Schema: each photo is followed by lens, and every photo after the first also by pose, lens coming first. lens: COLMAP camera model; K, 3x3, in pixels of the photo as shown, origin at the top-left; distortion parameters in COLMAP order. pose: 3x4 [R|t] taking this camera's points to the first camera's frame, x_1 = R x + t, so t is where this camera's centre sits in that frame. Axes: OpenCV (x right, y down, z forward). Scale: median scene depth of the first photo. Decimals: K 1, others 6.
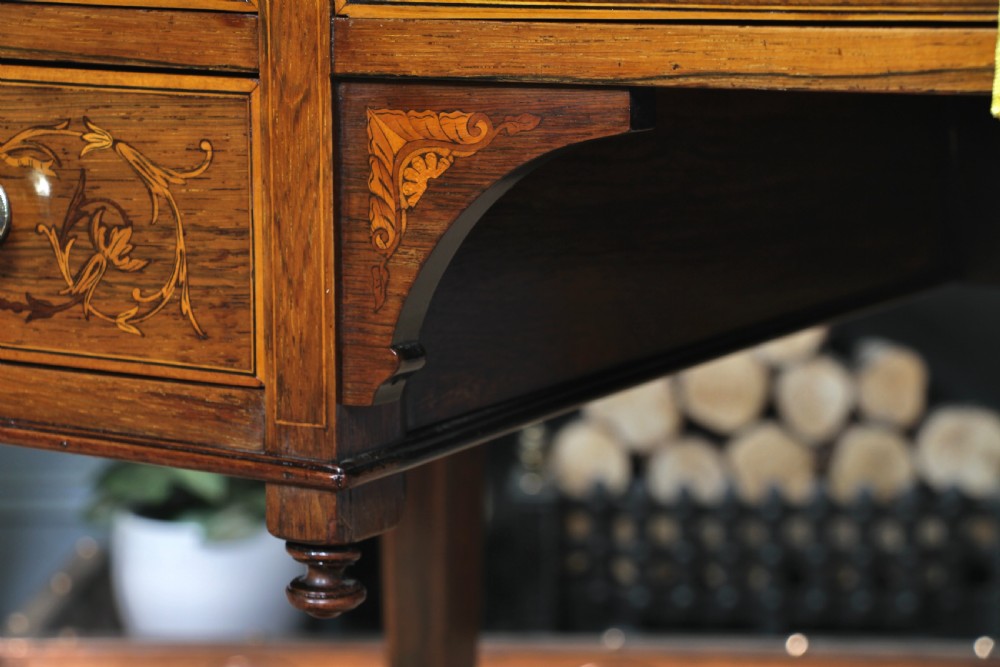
lens RADIAL K [[2594.9, 0, 500.0], [0, 2594.9, 333.5], [0, 0, 1]] dist [0.293732, 0.303364]
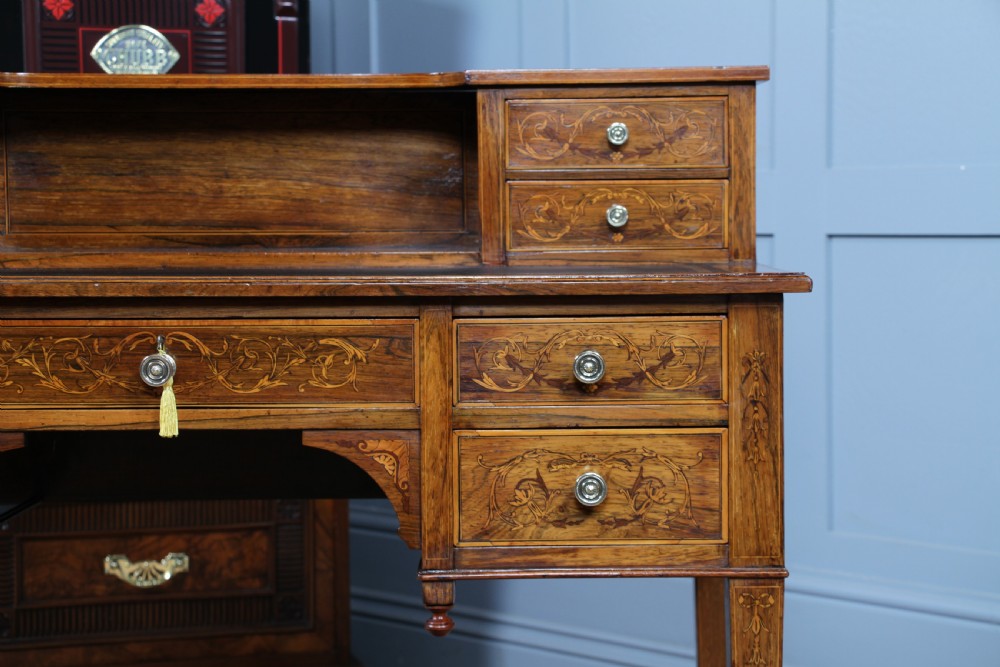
lens RADIAL K [[2328.6, 0, 499.5], [0, 2328.6, 355.5], [0, 0, 1]] dist [0.275512, 1.389719]
pose [[0.861316, -0.029893, 0.507190, -0.764052], [0.081238, 0.993527, -0.079402, 0.067922], [-0.501534, 0.109594, 0.858169, -1.420127]]
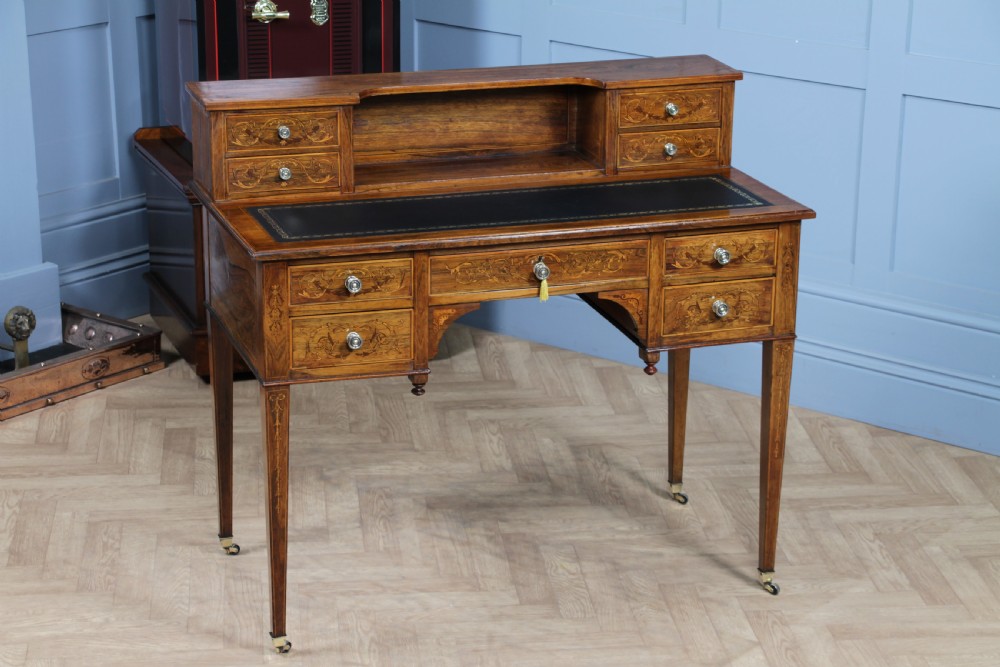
lens RADIAL K [[2328.6, 0, 499.5], [0, 2328.6, 355.5], [0, 0, 1]] dist [0.275512, 1.389719]
pose [[0.648337, -0.221770, 0.728339, -3.793169], [0.107039, 0.973686, 0.201193, -1.024594], [-0.753791, -0.052480, 0.655015, -2.568722]]
